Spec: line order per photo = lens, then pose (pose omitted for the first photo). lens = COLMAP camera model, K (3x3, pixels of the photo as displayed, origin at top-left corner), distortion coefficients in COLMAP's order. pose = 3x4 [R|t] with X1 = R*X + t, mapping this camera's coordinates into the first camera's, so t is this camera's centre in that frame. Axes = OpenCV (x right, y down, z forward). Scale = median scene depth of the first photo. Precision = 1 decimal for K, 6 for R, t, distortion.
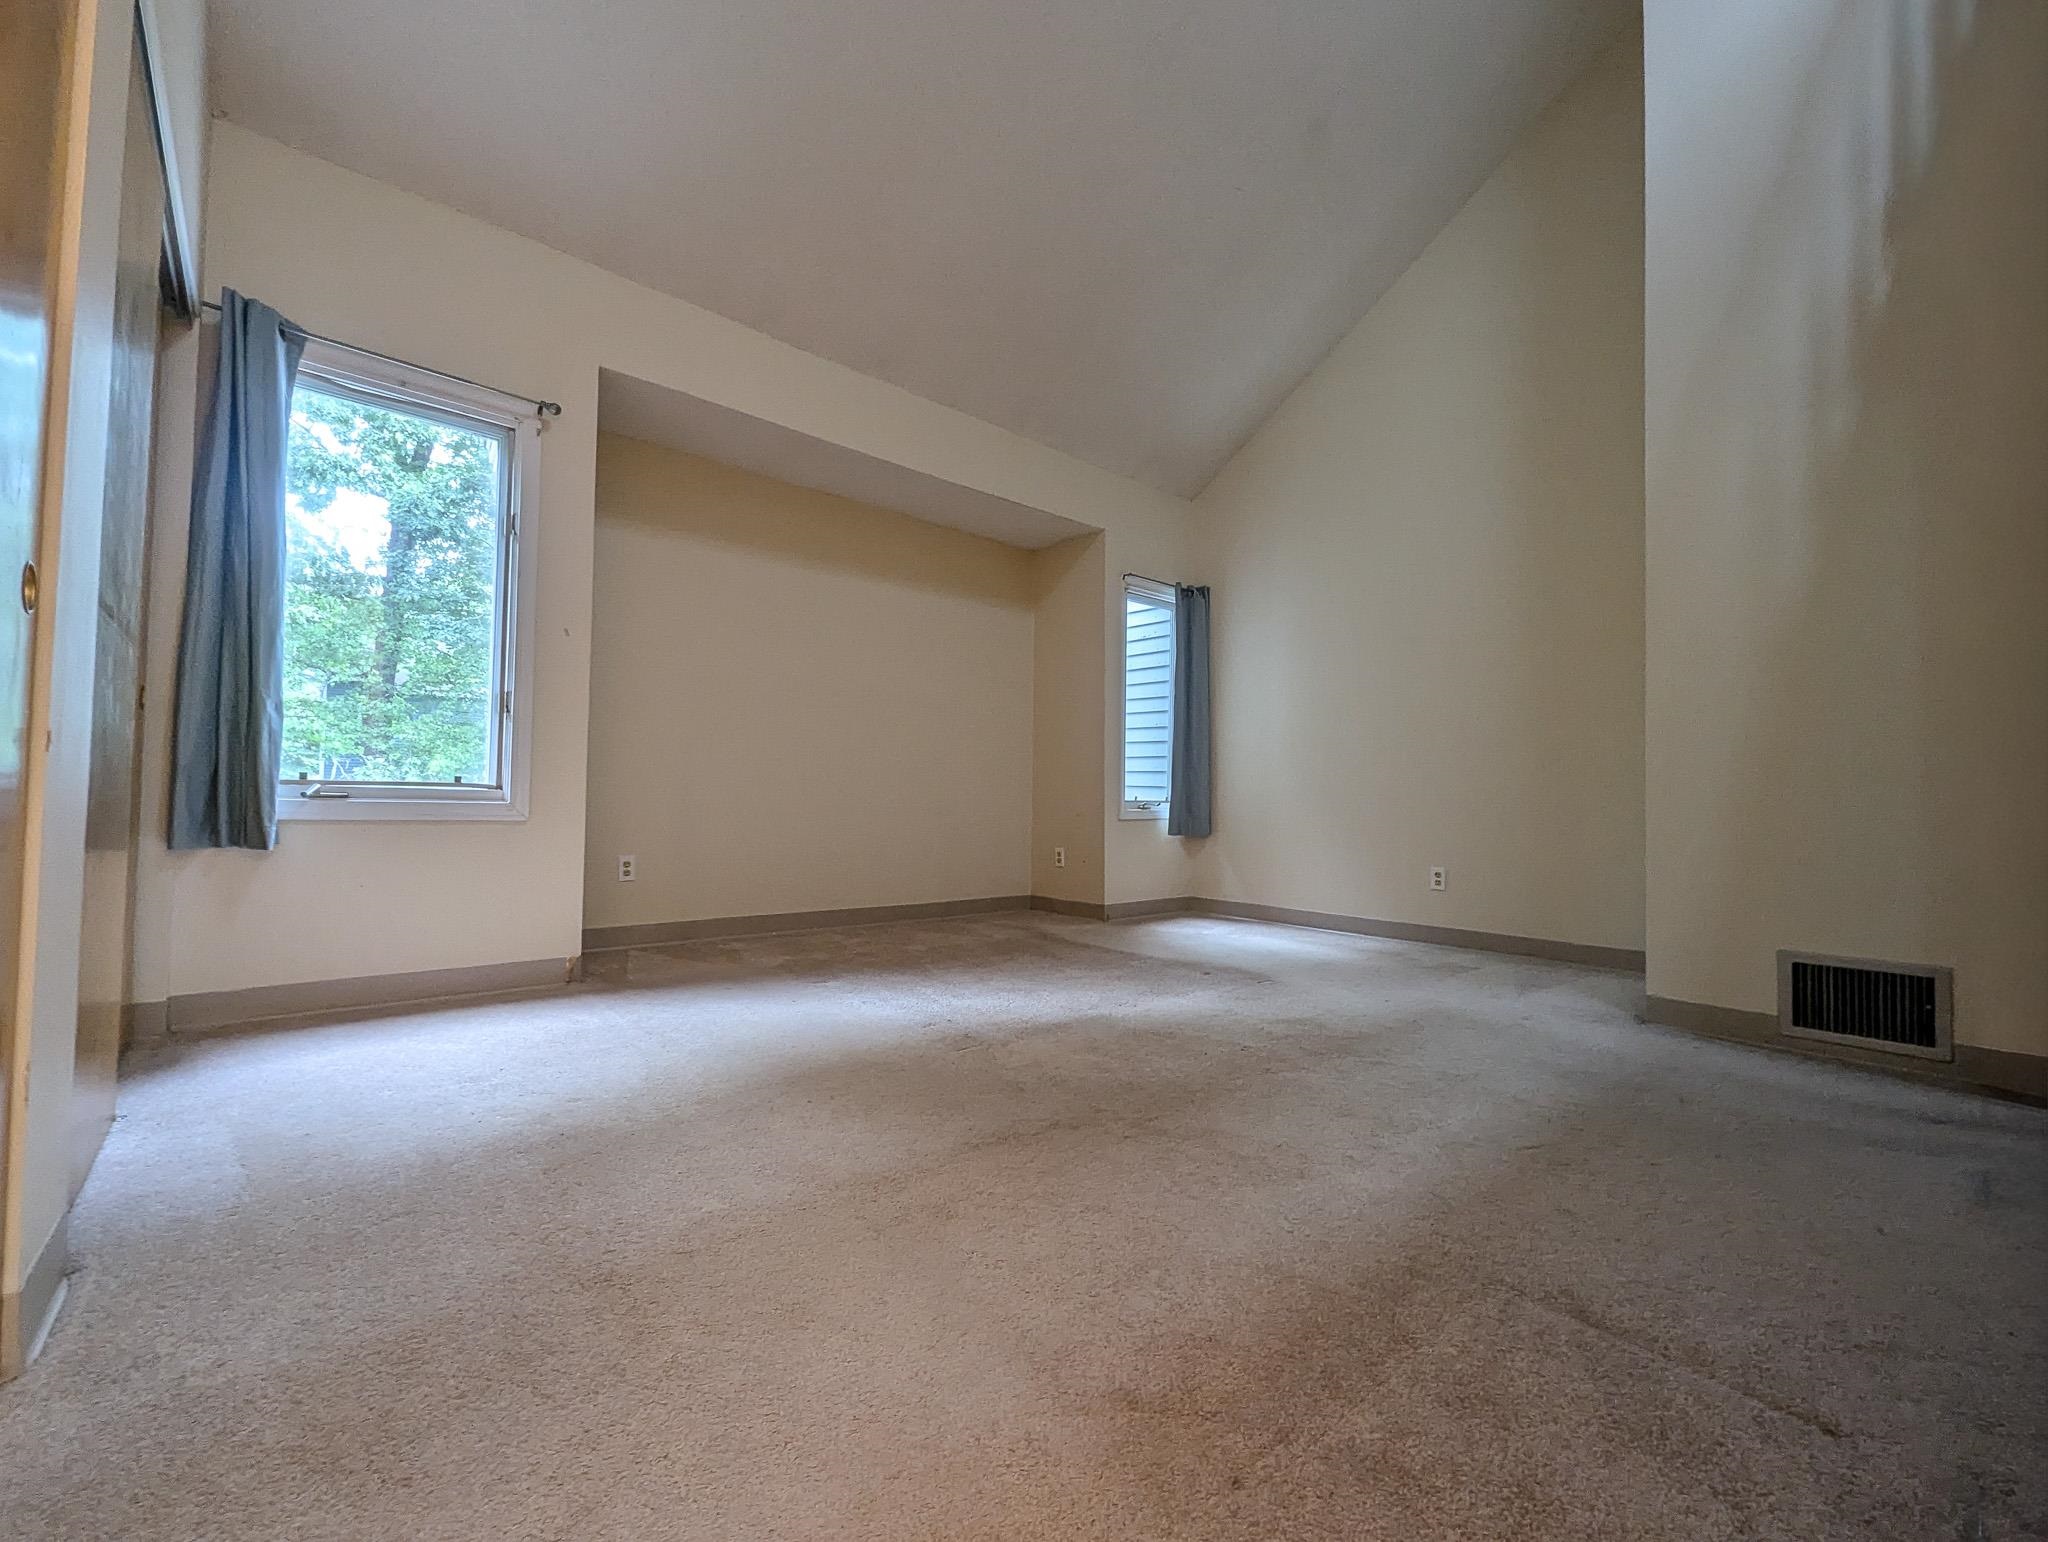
lens RADIAL K [[854.4, 0, 1024.5], [0, 854.4, 779.7], [0, 0, 1]] dist [-0.000699, -0.000040]
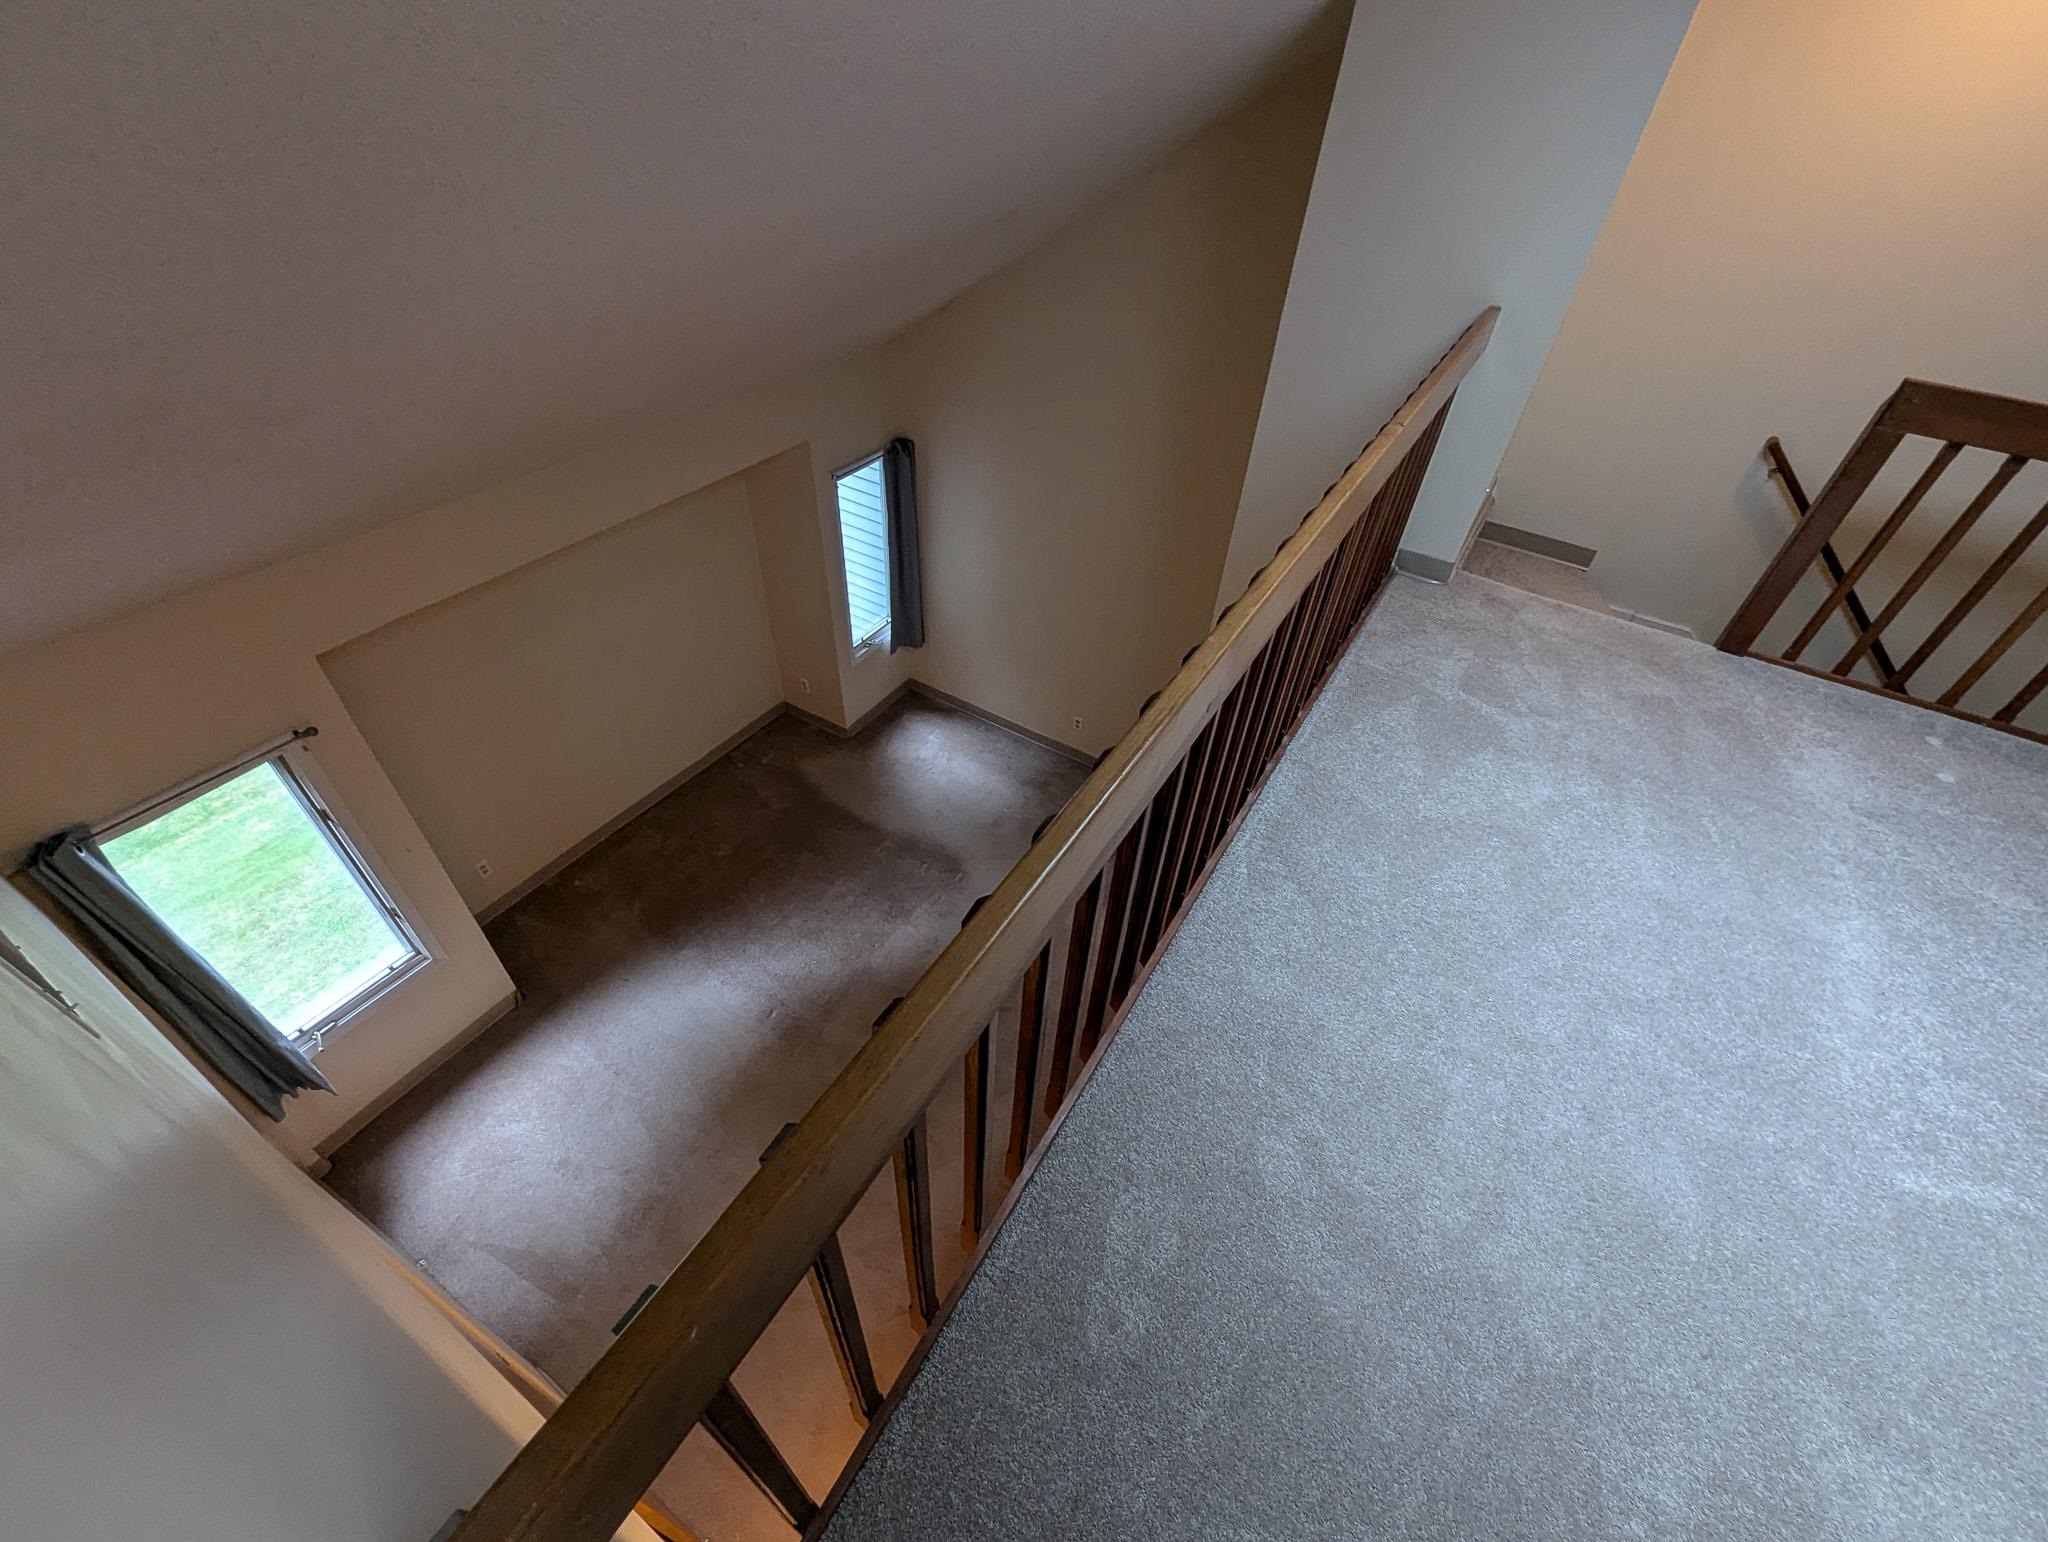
lens RADIAL K [[854.4, 0, 1024.5], [0, 854.4, 779.7], [0, 0, 1]] dist [-0.000699, -0.000040]
pose [[0.955866, -0.175190, 0.235857, 0.030033], [-0.039455, 0.718960, 0.693930, -0.708451], [-0.291141, -0.672610, 0.680318, -0.026457]]
